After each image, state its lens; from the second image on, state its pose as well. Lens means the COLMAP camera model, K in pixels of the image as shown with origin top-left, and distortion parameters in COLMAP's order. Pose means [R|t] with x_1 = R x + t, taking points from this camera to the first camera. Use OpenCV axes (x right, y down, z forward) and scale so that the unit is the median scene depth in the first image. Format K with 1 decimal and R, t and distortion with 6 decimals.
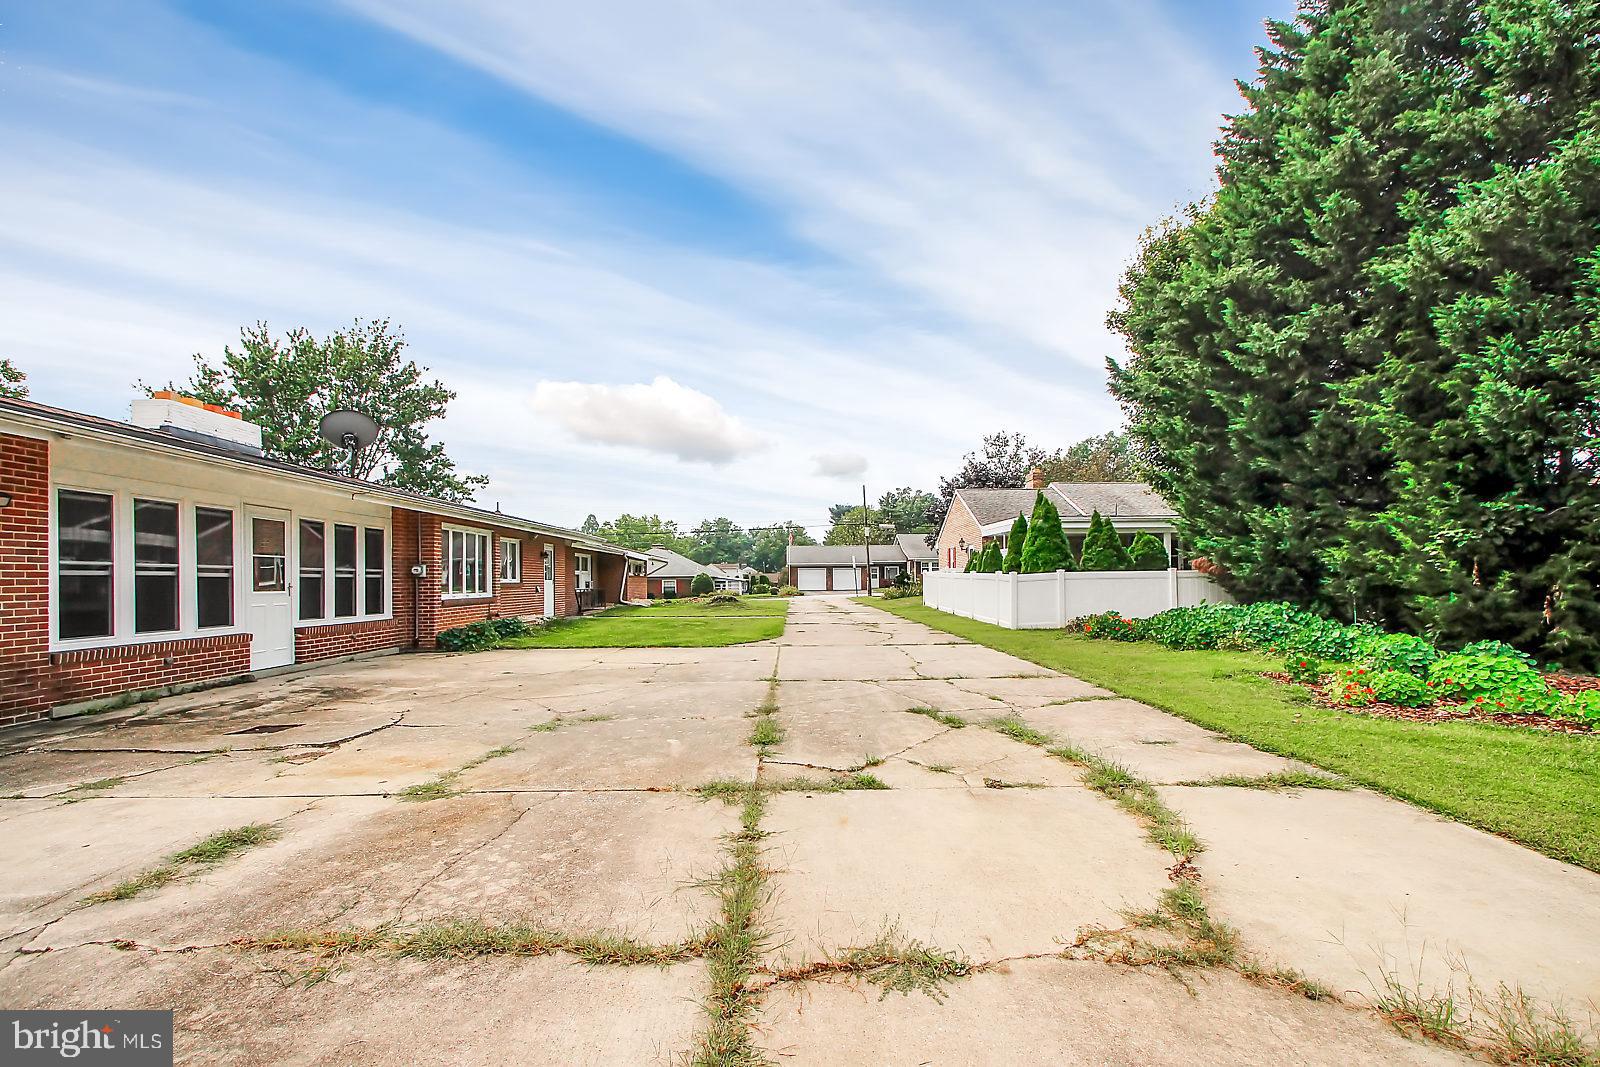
lens RADIAL K [[755.4, 0, 788.6], [0, 755.4, 583.6], [0, 0, 1]] dist [0.005313, 0.000313]
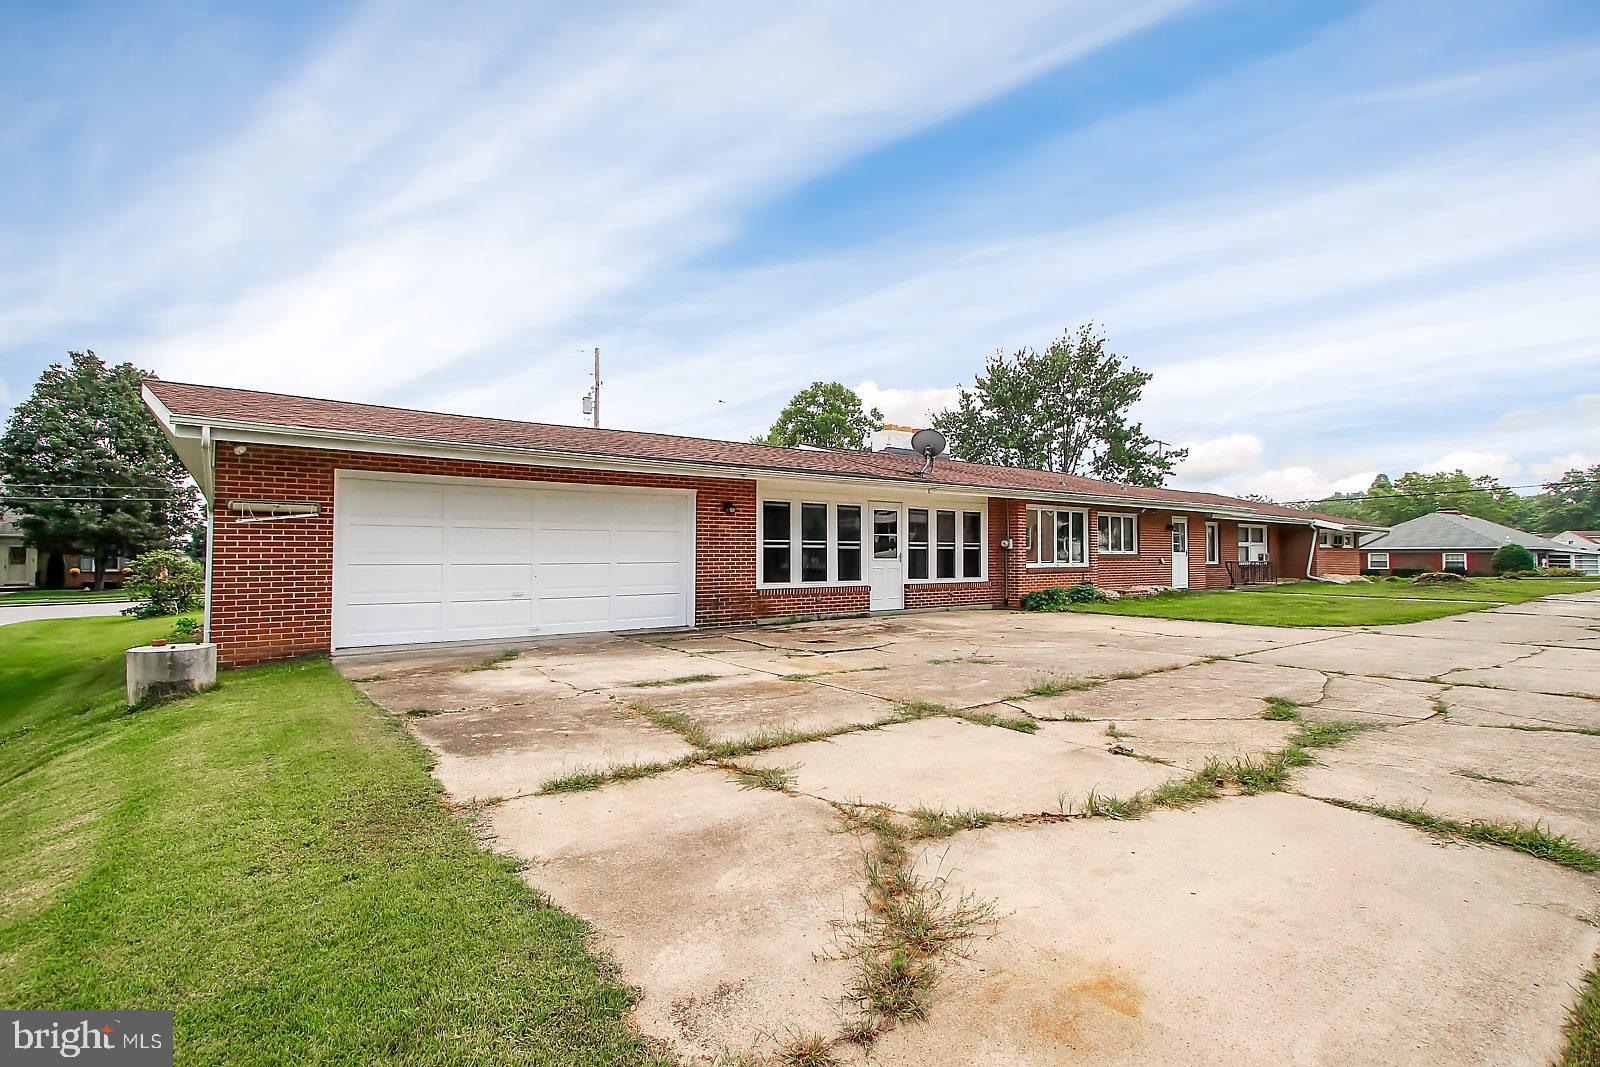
lens RADIAL K [[734.0, 0, 800.9], [0, 734.0, 536.4], [0, 0, 1]] dist [0.006400, -0.000953]
pose [[0.587061, -0.011097, -0.809467, 0.309661], [-0.008887, 0.999757, -0.020151, -0.002145], [0.809494, 0.019024, 0.586820, 0.016078]]
